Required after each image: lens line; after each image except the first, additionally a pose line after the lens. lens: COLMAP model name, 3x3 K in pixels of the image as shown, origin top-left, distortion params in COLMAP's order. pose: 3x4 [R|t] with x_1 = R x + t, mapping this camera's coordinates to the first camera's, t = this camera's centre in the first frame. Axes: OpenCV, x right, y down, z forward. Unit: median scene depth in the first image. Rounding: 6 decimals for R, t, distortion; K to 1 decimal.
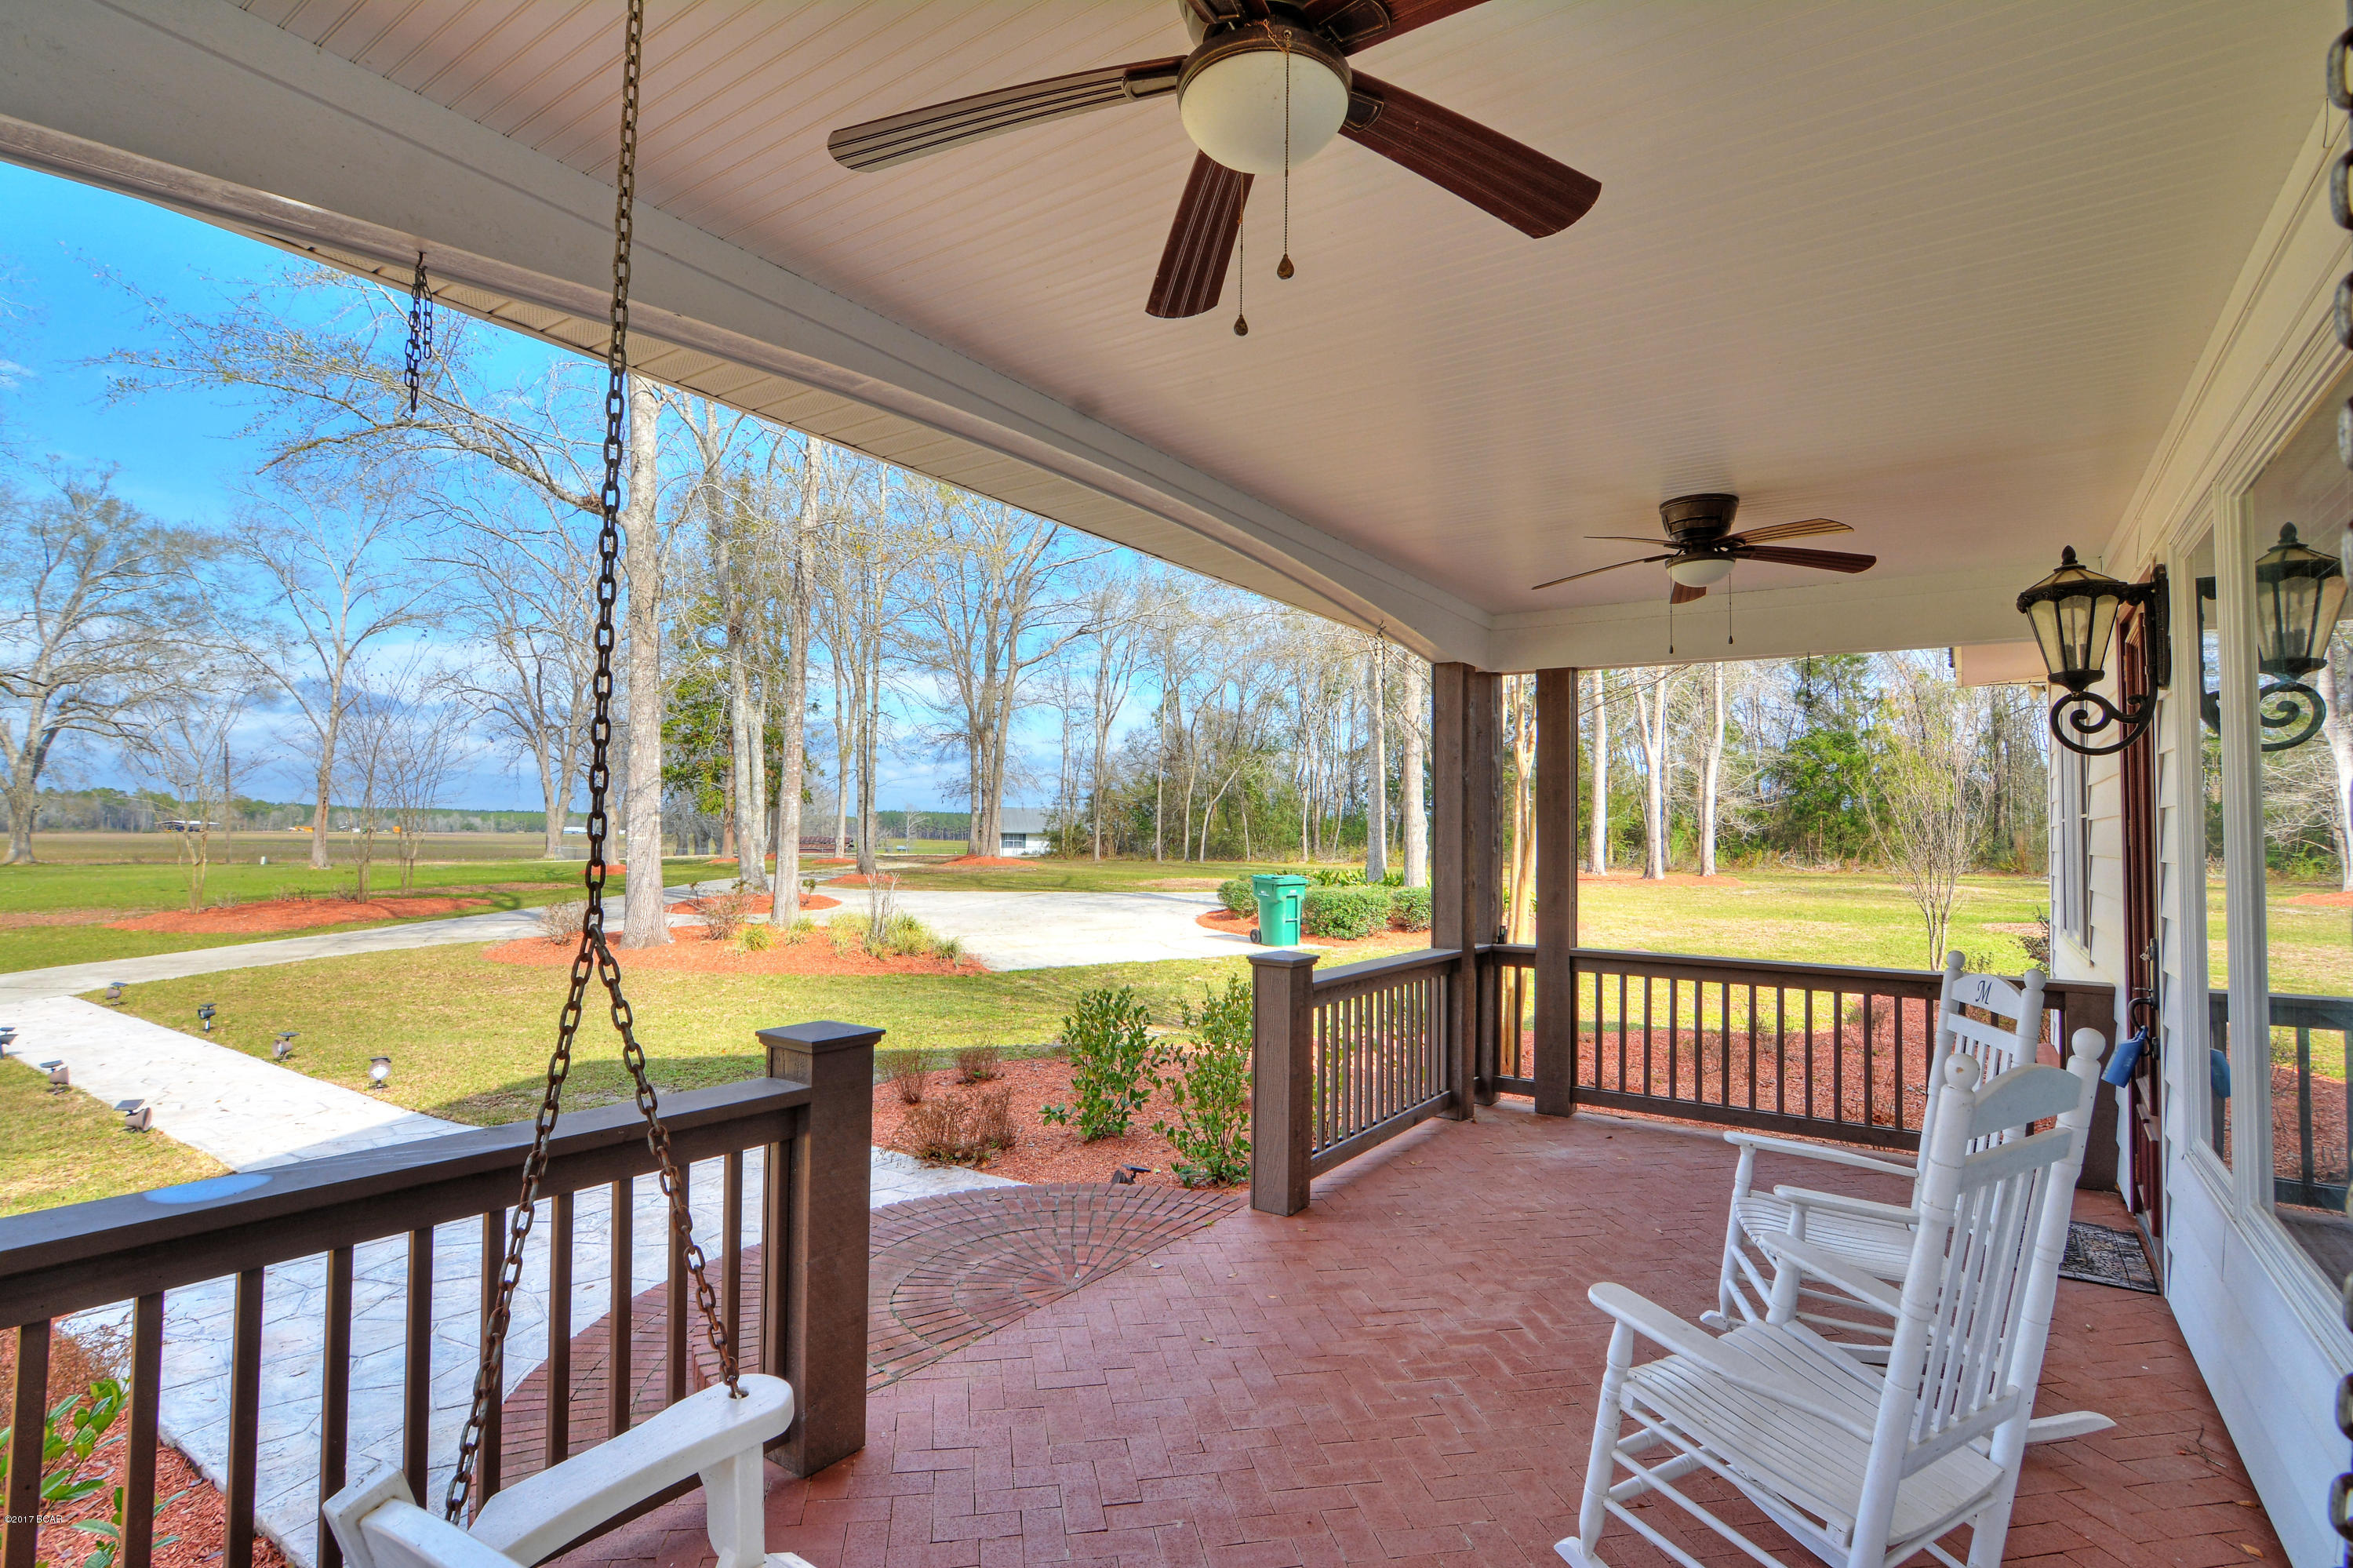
lens RADIAL K [[1144.9, 0, 1168.5], [0, 1144.9, 781.8], [0, 0, 1]] dist [-0.032872, 0.012426]
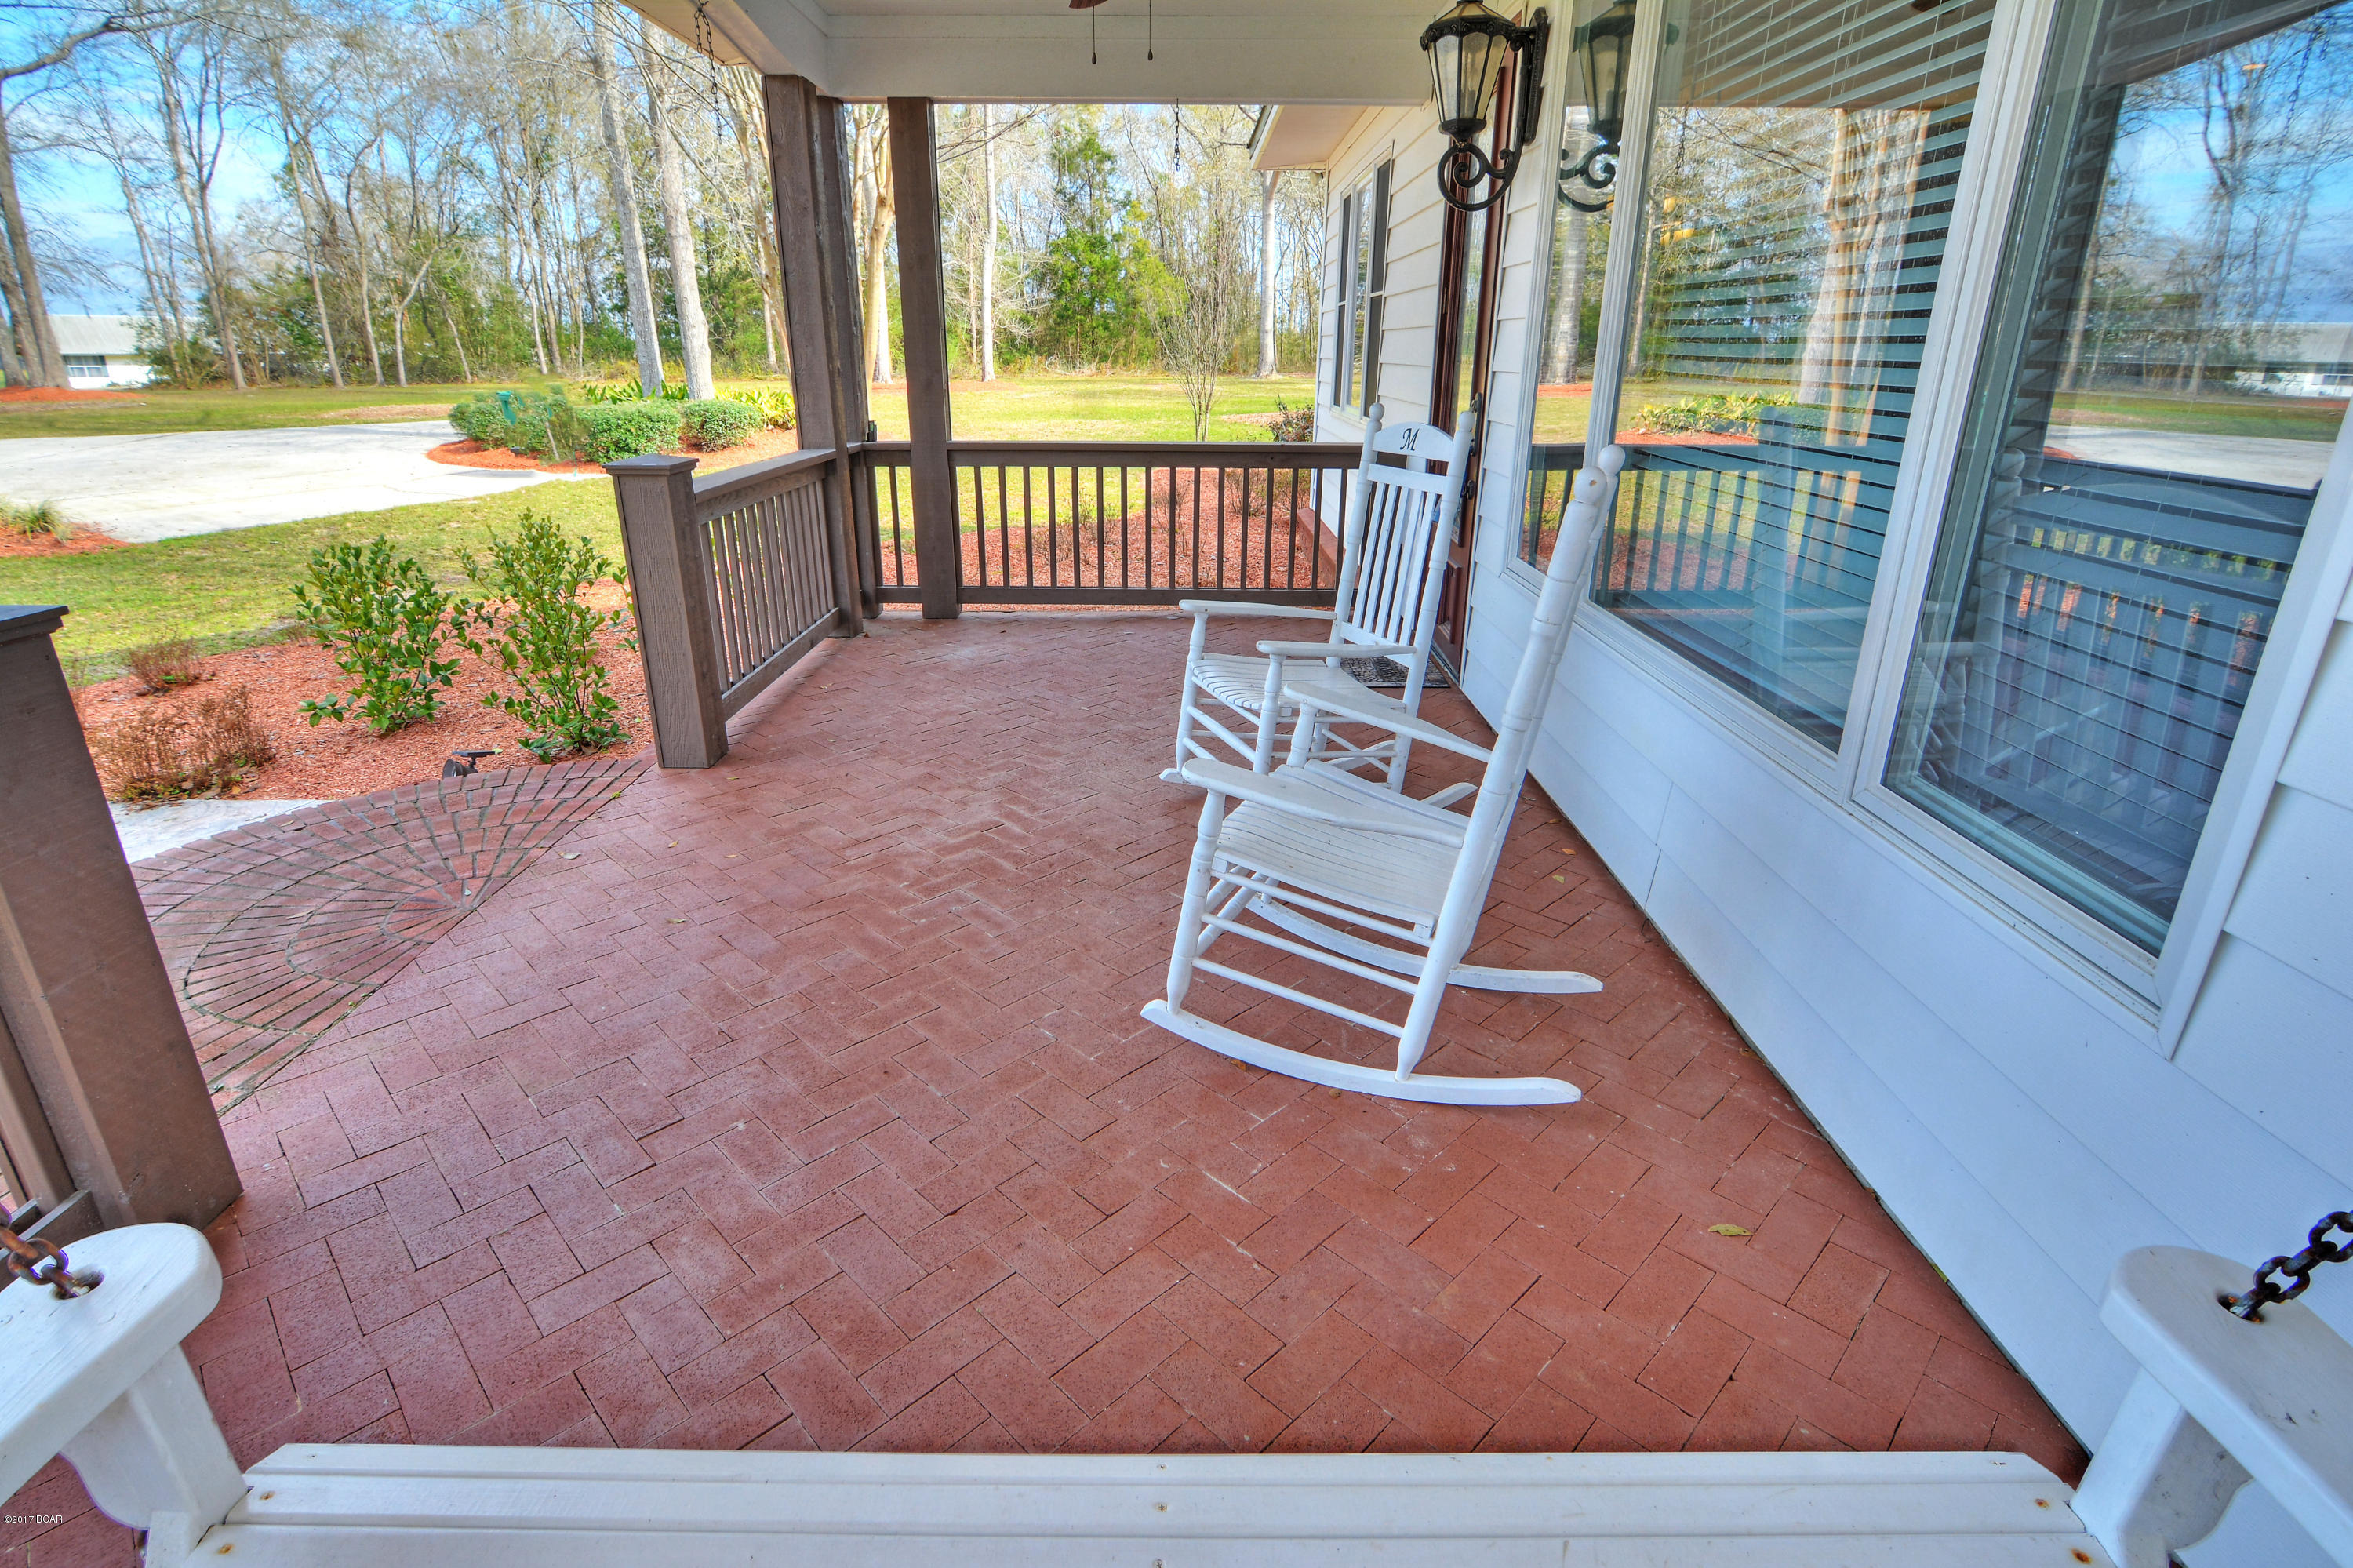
lens RADIAL K [[1144.9, 0, 1168.5], [0, 1144.9, 781.8], [0, 0, 1]] dist [-0.032872, 0.012426]
pose [[0.823113, -0.212232, 0.526728, -0.048011], [-0.016594, 0.918153, 0.395879, 0.029566], [-0.567635, -0.334594, 0.752222, 0.103043]]
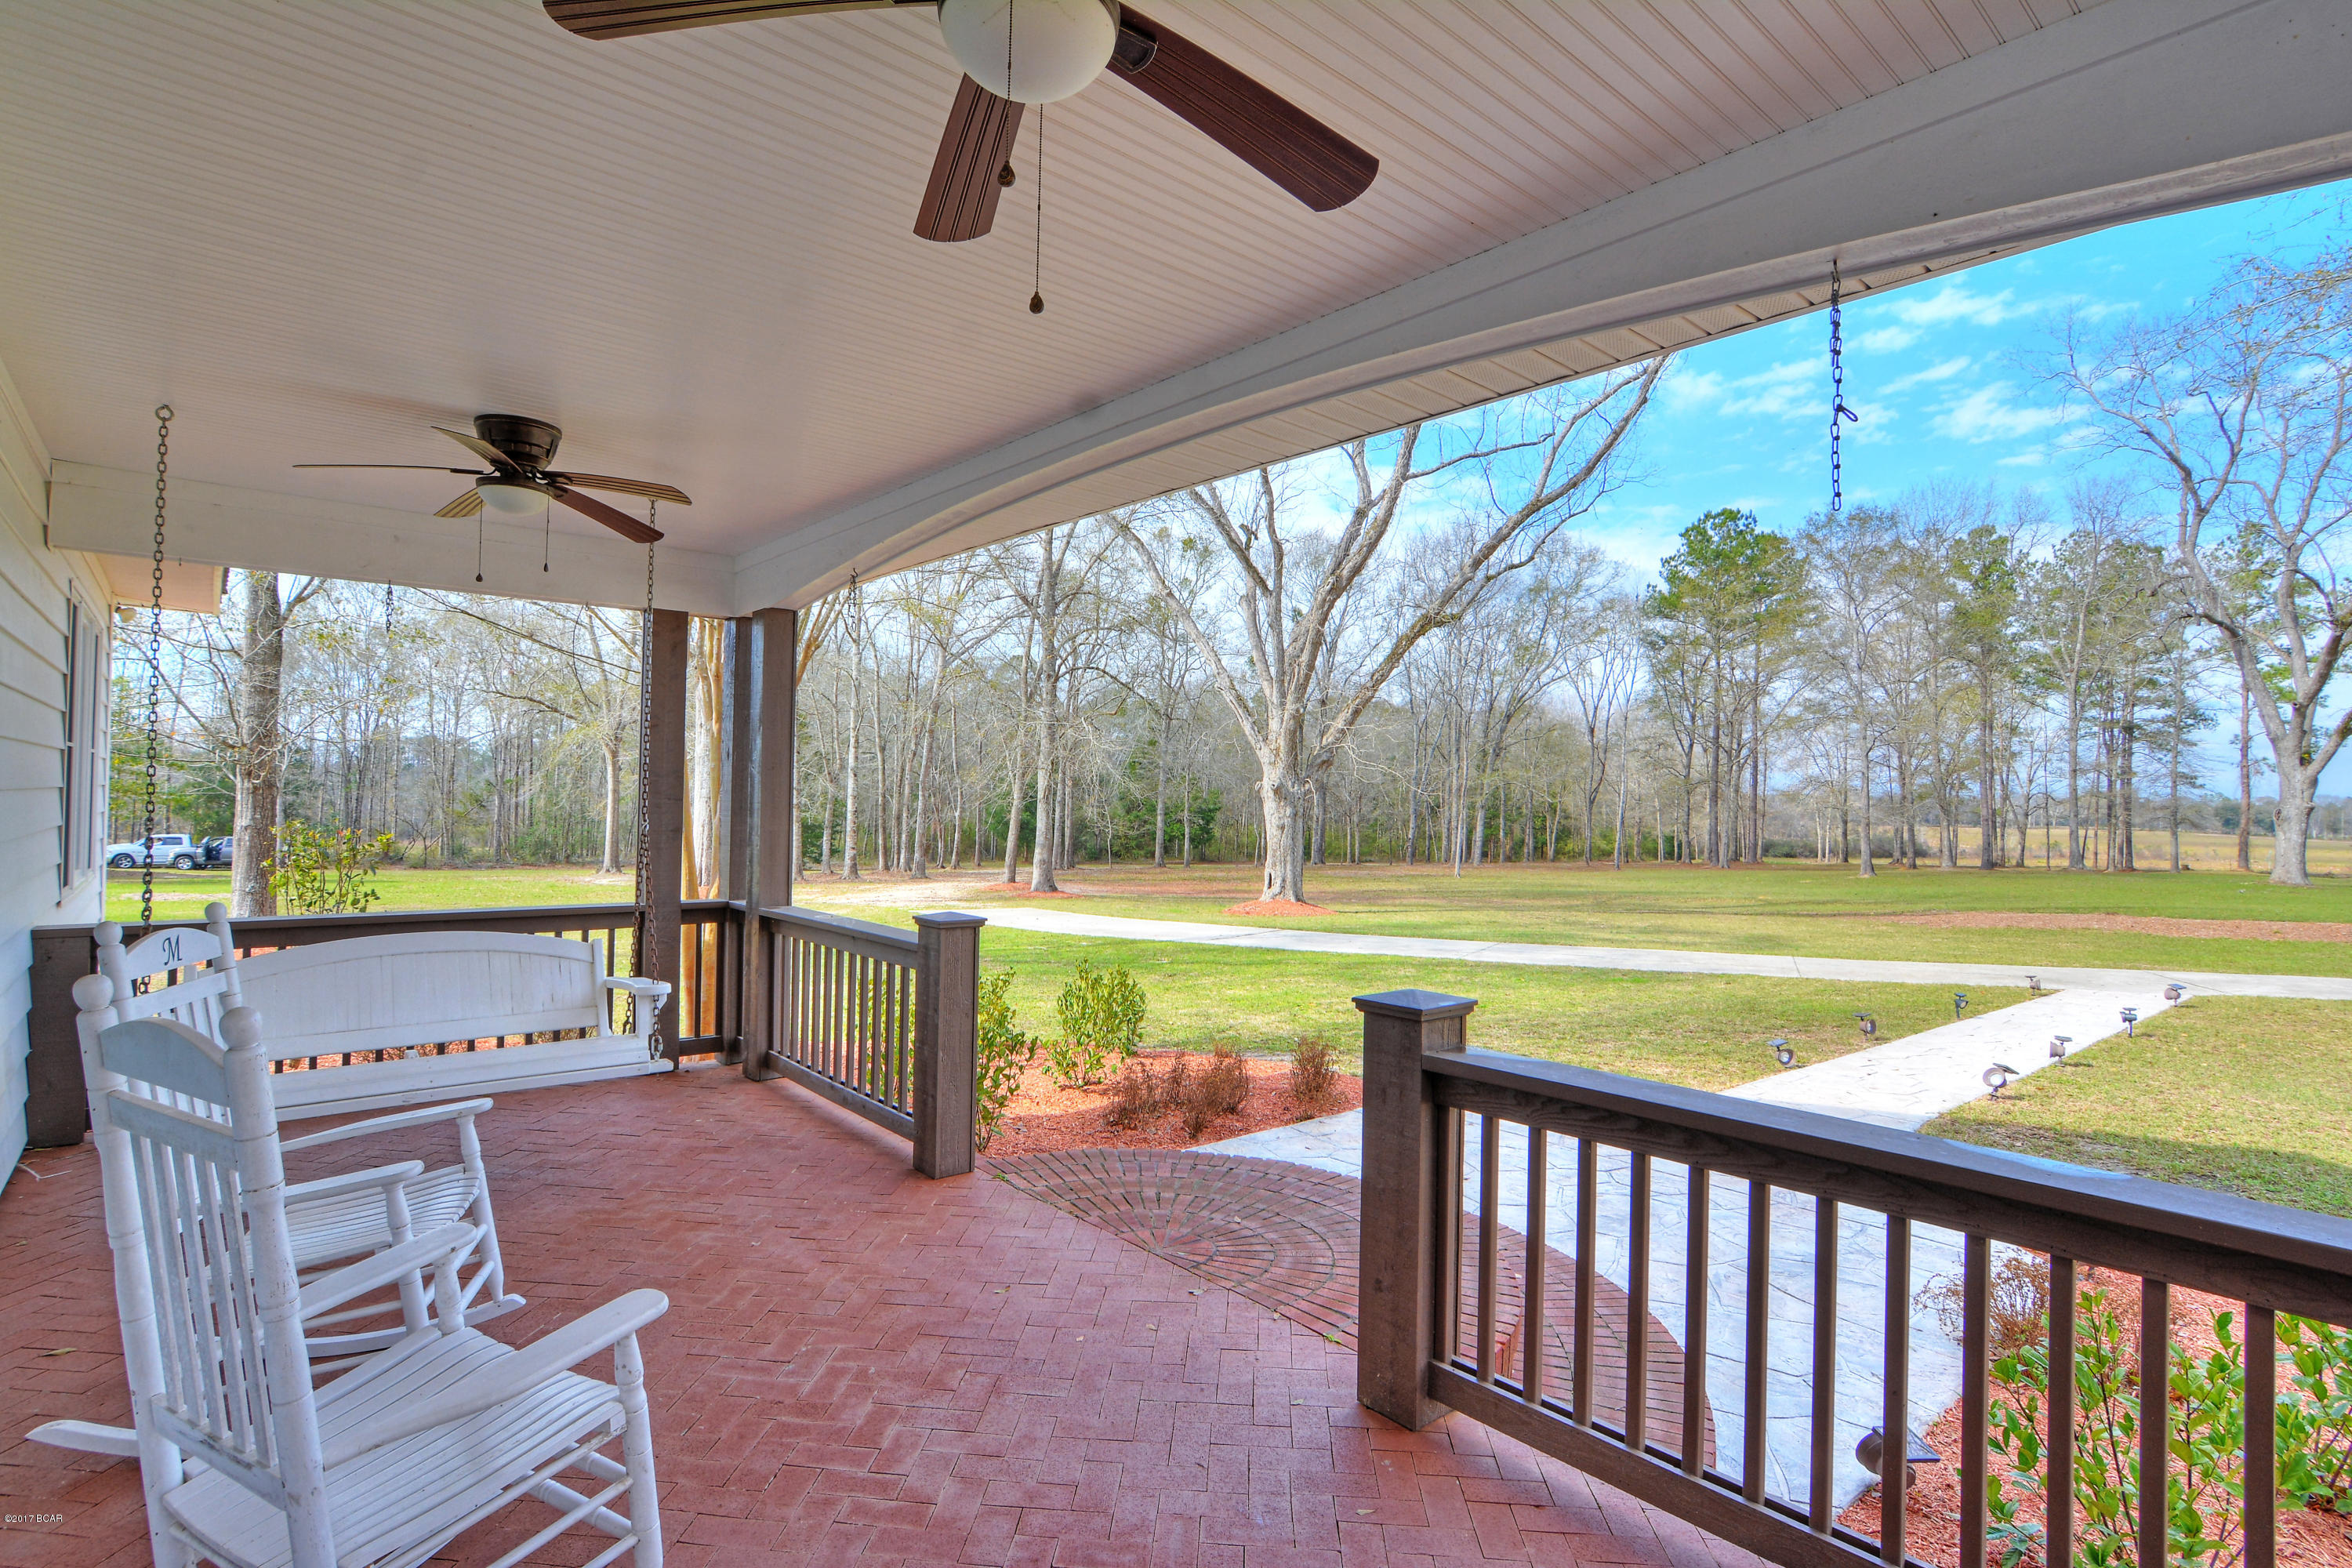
lens RADIAL K [[1144.4, 0, 1168.0], [0, 1144.4, 781.8], [0, 0, 1]] dist [-0.032872, 0.012426]
pose [[-0.250321, -0.037579, -0.967433, 0.541409], [0.020348, 0.998821, -0.044063, 0.045507], [0.967949, -0.030715, -0.249261, 0.765759]]
